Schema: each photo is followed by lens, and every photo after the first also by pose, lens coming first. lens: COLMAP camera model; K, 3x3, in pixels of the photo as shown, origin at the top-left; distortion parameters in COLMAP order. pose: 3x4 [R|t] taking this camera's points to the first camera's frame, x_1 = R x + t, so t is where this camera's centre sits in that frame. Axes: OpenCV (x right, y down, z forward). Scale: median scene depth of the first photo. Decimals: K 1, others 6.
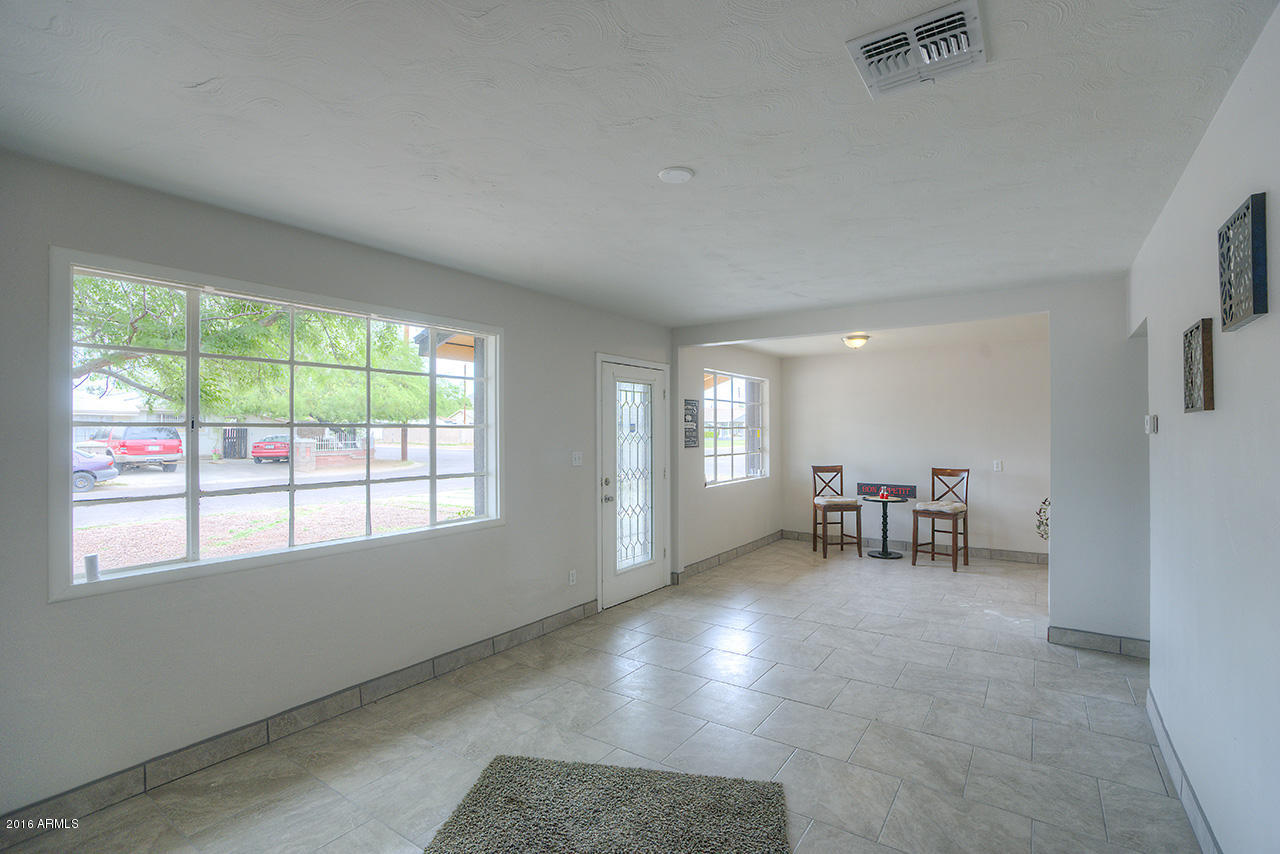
lens RADIAL K [[587.9, 0, 644.5], [0, 587.9, 425.2], [0, 0, 1]] dist [-0.059140, 0.026296]
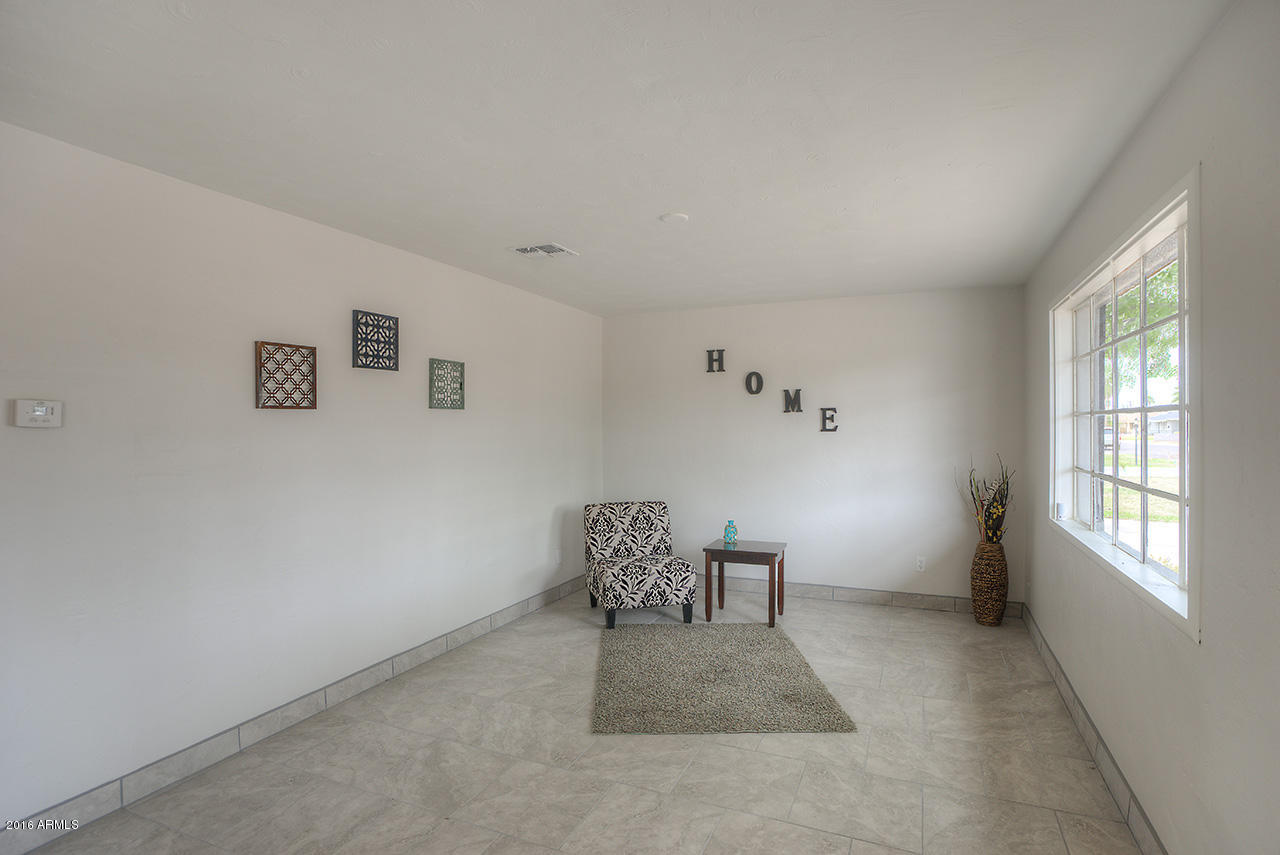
lens RADIAL K [[647.4, 0, 646.4], [0, 647.4, 427.1], [0, 0, 1]] dist [-0.032060, 0.001090]
pose [[-0.980308, 0.006465, -0.197368, 0.141182], [0.007678, 0.999956, -0.005384, 0.011347], [0.197324, -0.006794, -0.980315, 0.846398]]
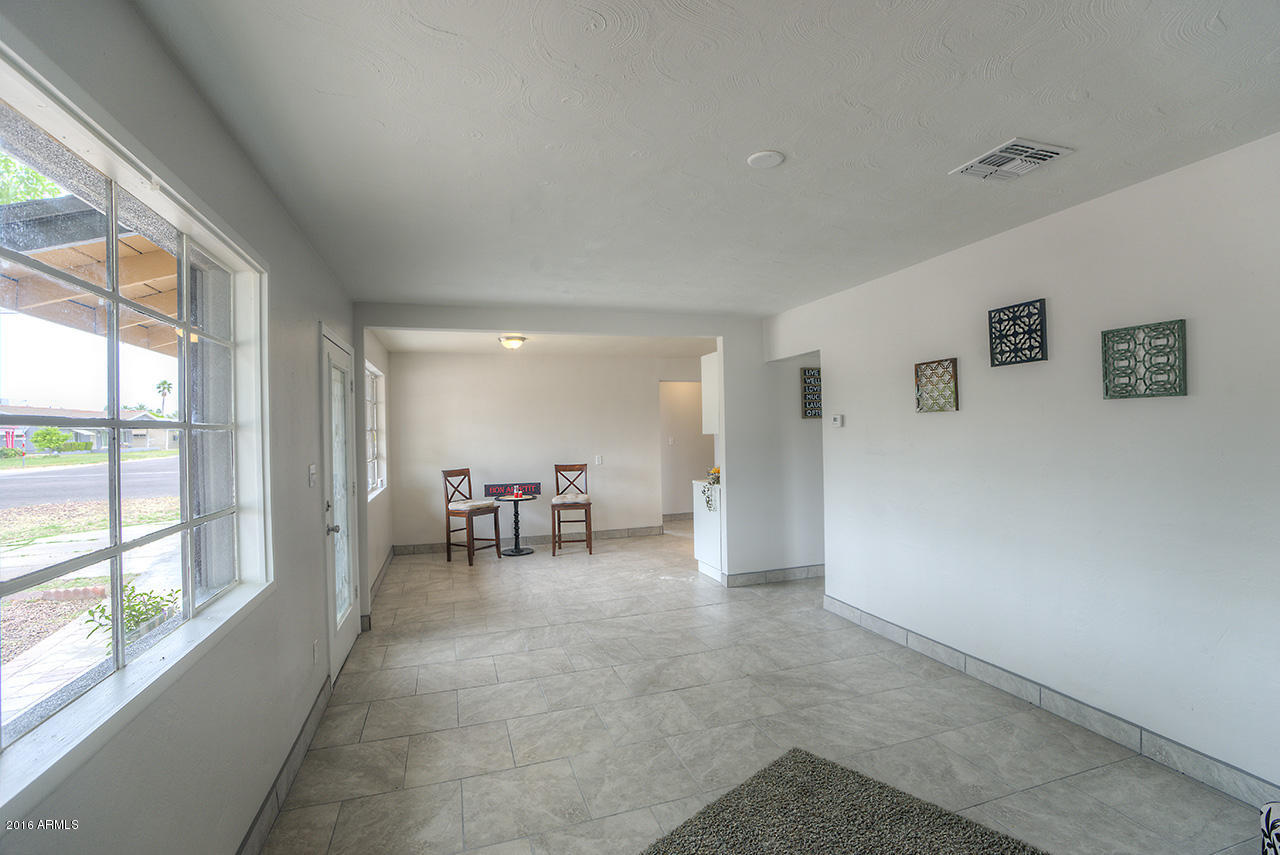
lens RADIAL K [[587.9, 0, 644.5], [0, 587.9, 425.7], [0, 0, 1]] dist [-0.059140, 0.026296]
pose [[0.599350, -0.005249, 0.800470, -0.300727], [0.011342, 0.999934, -0.001935, 0.004194], [-0.800406, 0.010239, 0.599370, 0.211734]]
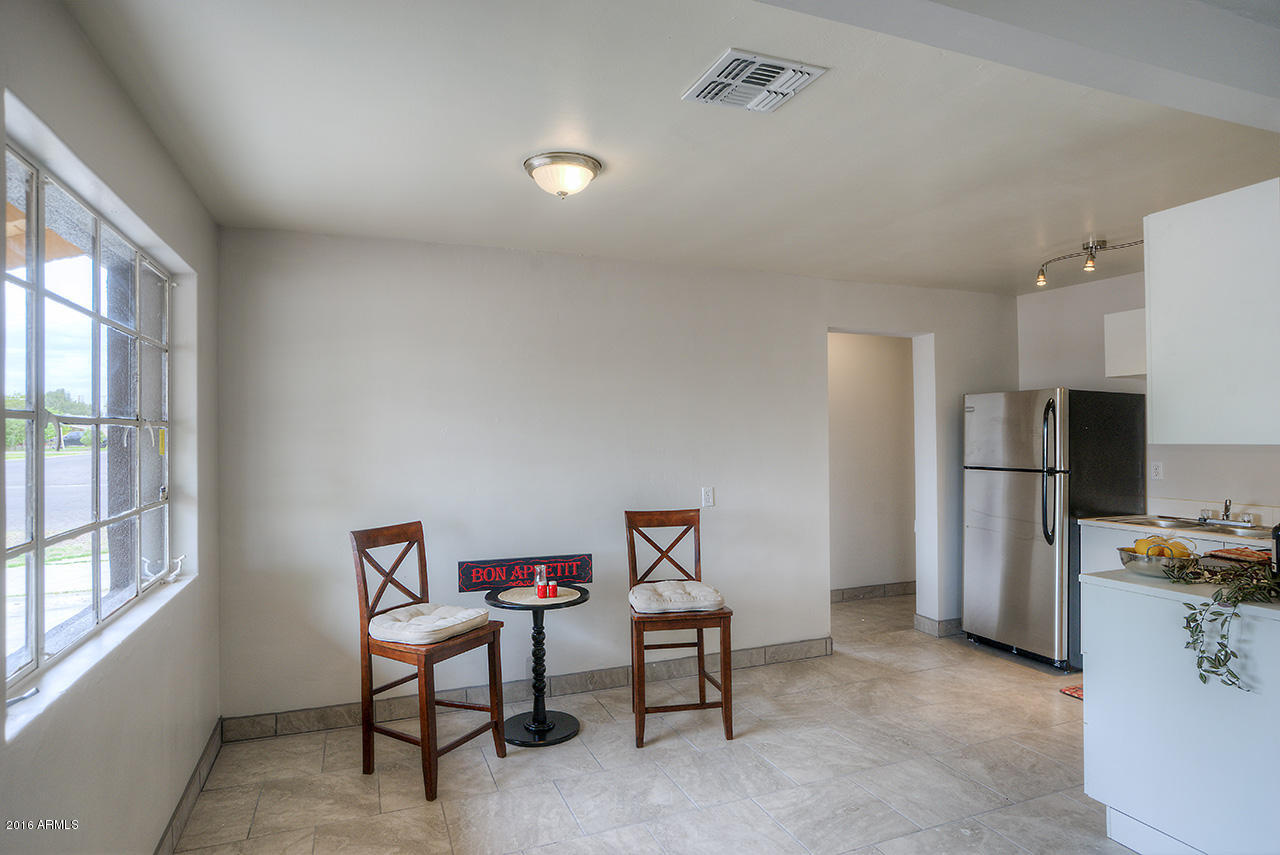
lens RADIAL K [[716.4, 0, 640.0], [0, 716.4, 427.5], [0, 0, 1]] dist [-0.030984, 0.001070]
pose [[0.555527, 0.005799, 0.831478, 0.029831], [-0.000672, 0.999978, -0.006525, 0.011015], [-0.831498, 0.003066, 0.555519, 0.706362]]
